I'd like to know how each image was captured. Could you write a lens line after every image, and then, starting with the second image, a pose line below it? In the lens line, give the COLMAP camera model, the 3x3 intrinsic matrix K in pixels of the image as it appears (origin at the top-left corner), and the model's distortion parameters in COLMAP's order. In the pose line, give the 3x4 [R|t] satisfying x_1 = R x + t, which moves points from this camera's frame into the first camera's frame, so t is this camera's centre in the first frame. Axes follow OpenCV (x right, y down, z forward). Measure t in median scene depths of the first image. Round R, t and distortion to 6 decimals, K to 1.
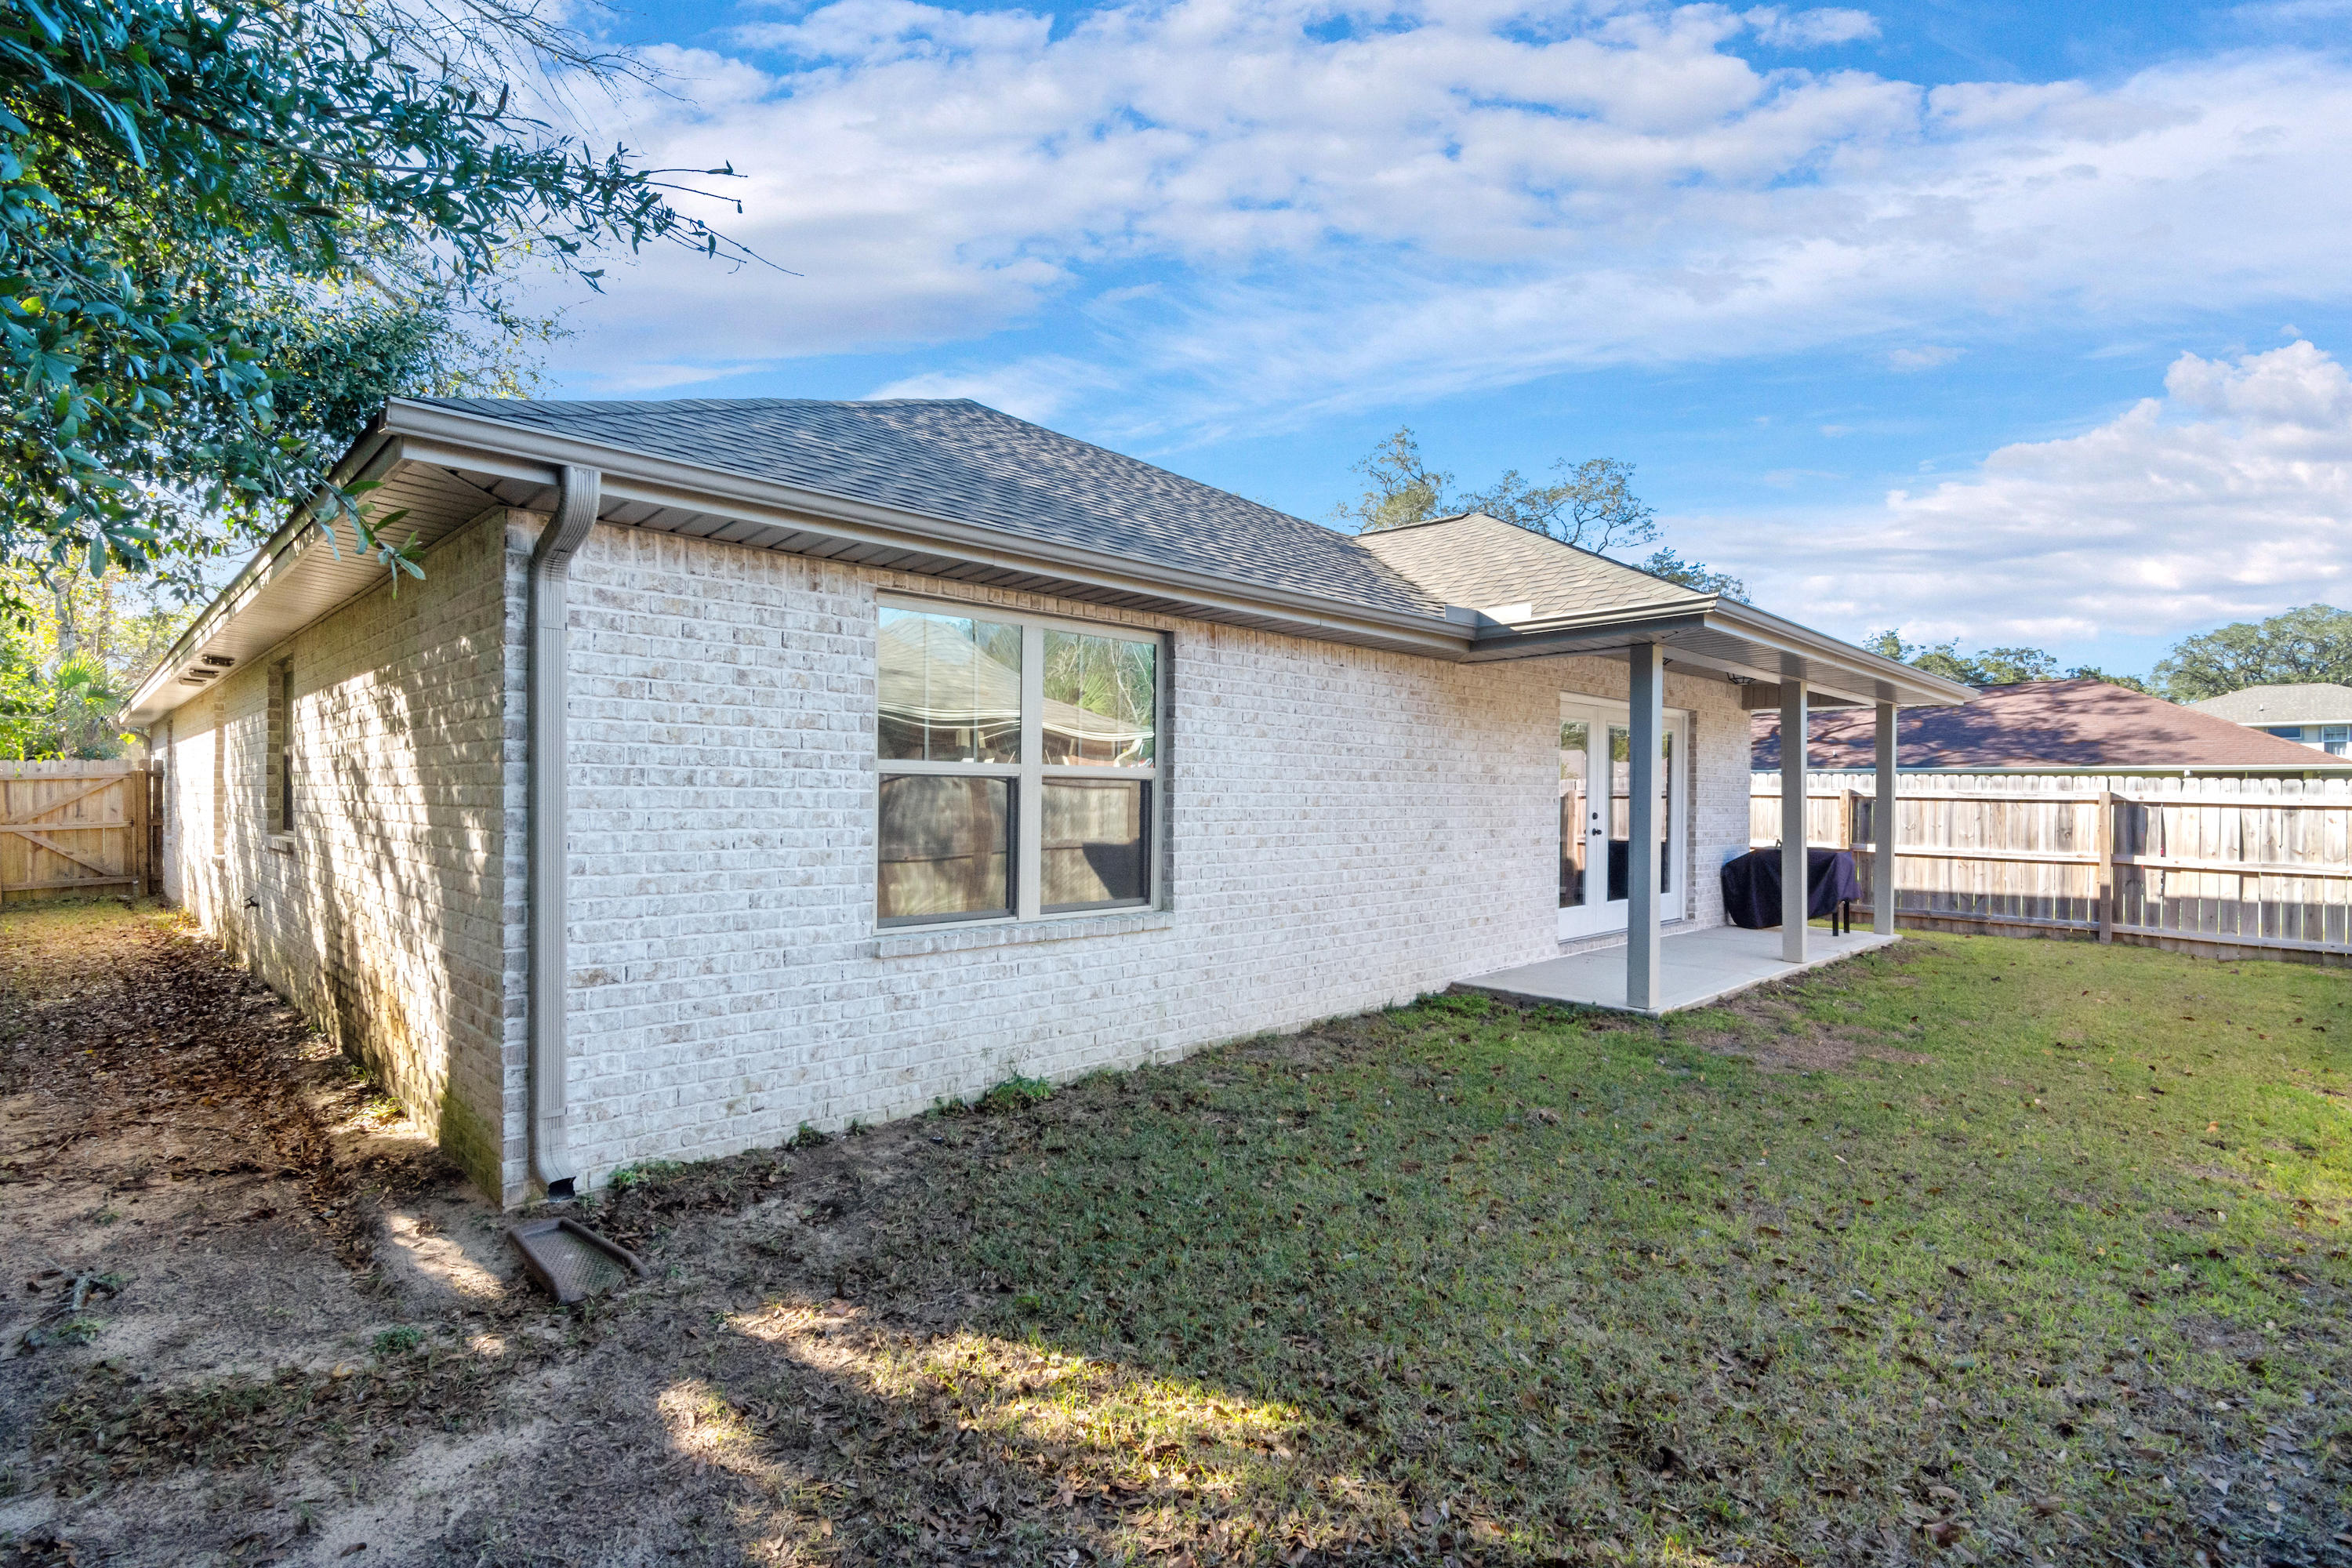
lens RADIAL K [[1116.9, 0, 1176.0], [0, 1116.9, 784.0], [0, 0, 1]] dist [0.004790, 0.000379]
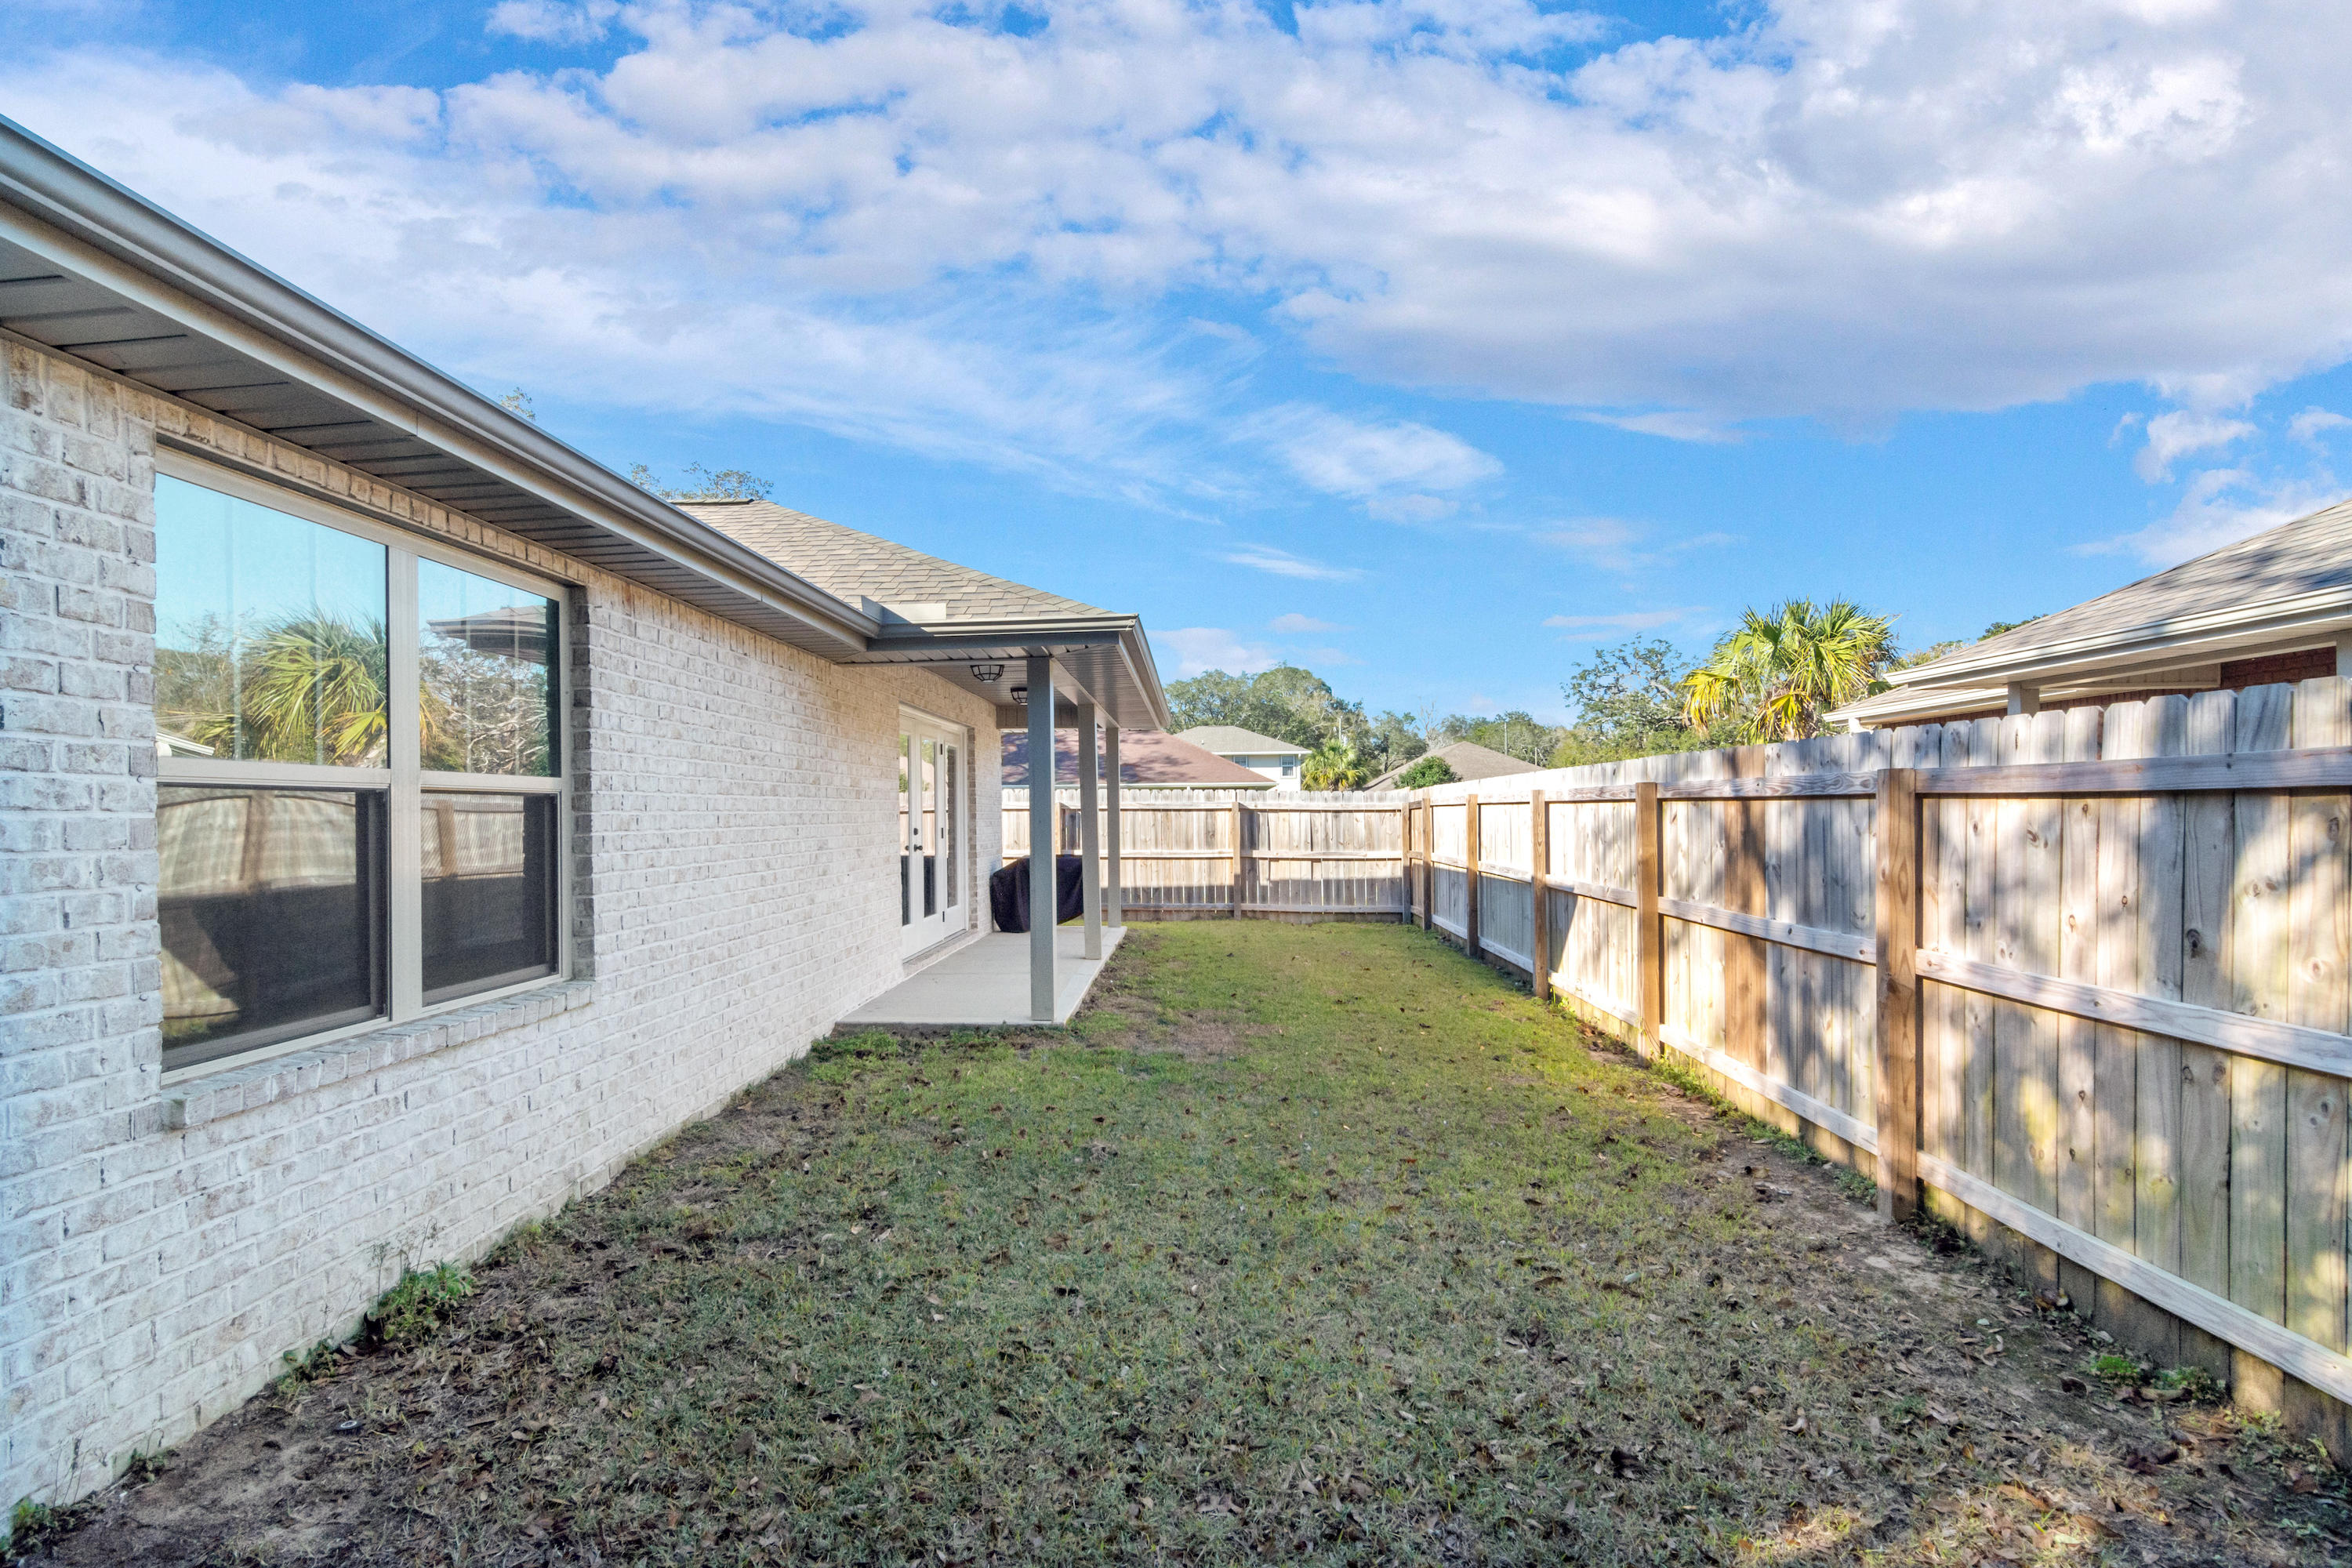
lens RADIAL K [[1123.9, 0, 1155.9], [0, 1123.9, 805.8], [0, 0, 1]] dist [0.002869, 0.000761]
pose [[0.732841, -0.013247, 0.680271, -0.197062], [0.011448, 0.999909, 0.007139, 0.002254], [-0.680304, 0.002556, 0.732926, 0.198642]]
